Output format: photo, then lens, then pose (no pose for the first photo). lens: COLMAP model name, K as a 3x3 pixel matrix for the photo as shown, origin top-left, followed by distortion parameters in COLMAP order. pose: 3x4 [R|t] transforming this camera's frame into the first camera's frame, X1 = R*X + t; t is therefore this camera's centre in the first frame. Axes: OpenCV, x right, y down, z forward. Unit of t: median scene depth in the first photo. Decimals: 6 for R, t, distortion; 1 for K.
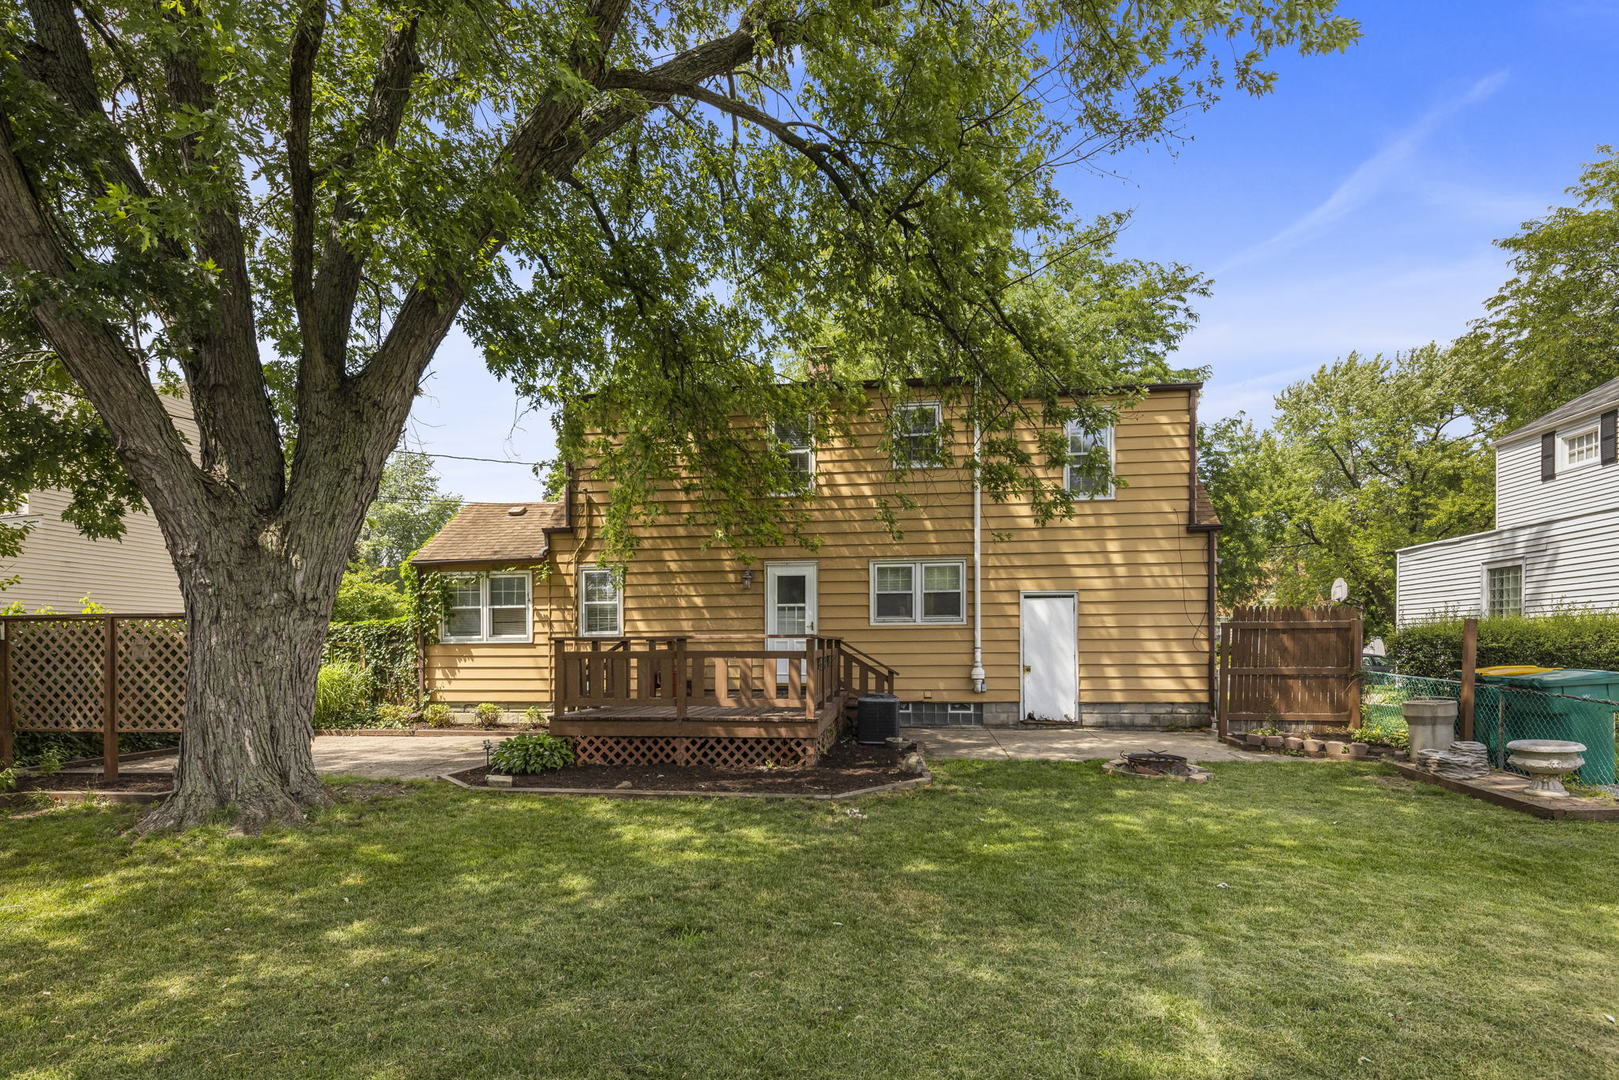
lens RADIAL K [[827.0, 0, 810.1], [0, 827.0, 657.9], [0, 0, 1]] dist [0.000212, -0.000013]
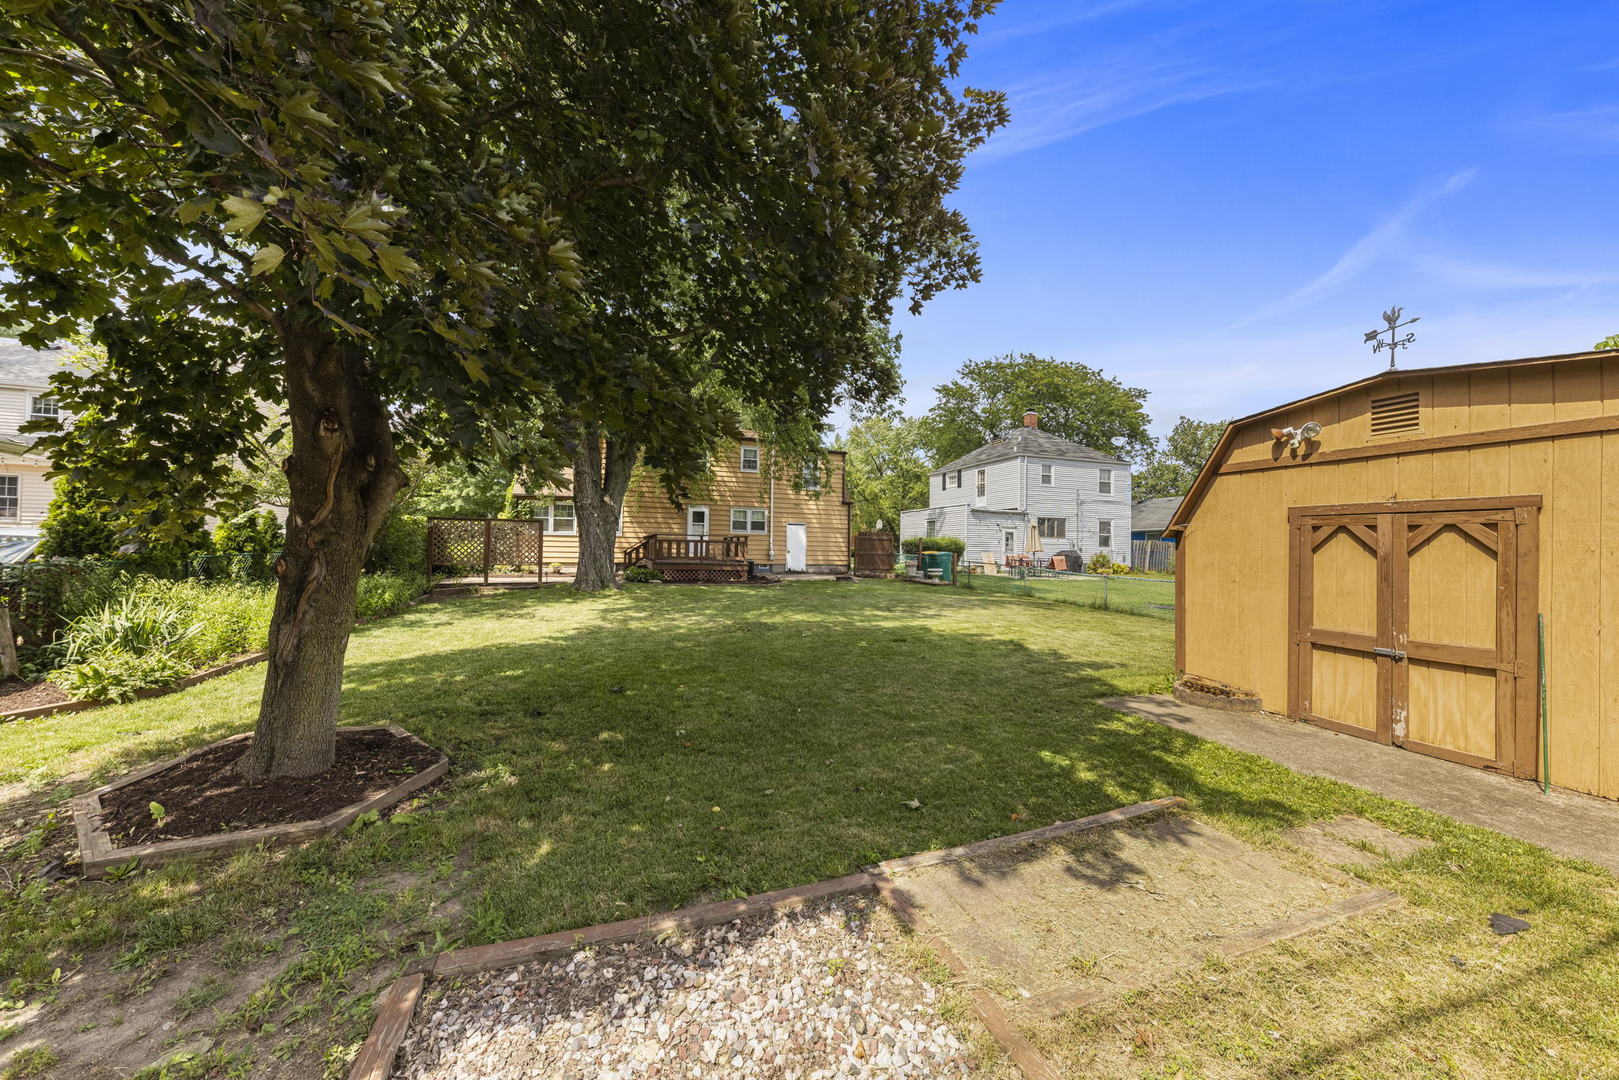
lens RADIAL K [[567.6, 0, 802.8], [0, 567.6, 546.2], [0, 0, 1]] dist [0.000371, -0.000019]
pose [[0.893429, 0.023994, 0.448564, -0.505650], [-0.017687, 0.999677, -0.018245, 0.028552], [-0.448857, 0.008367, 0.893564, -0.642103]]
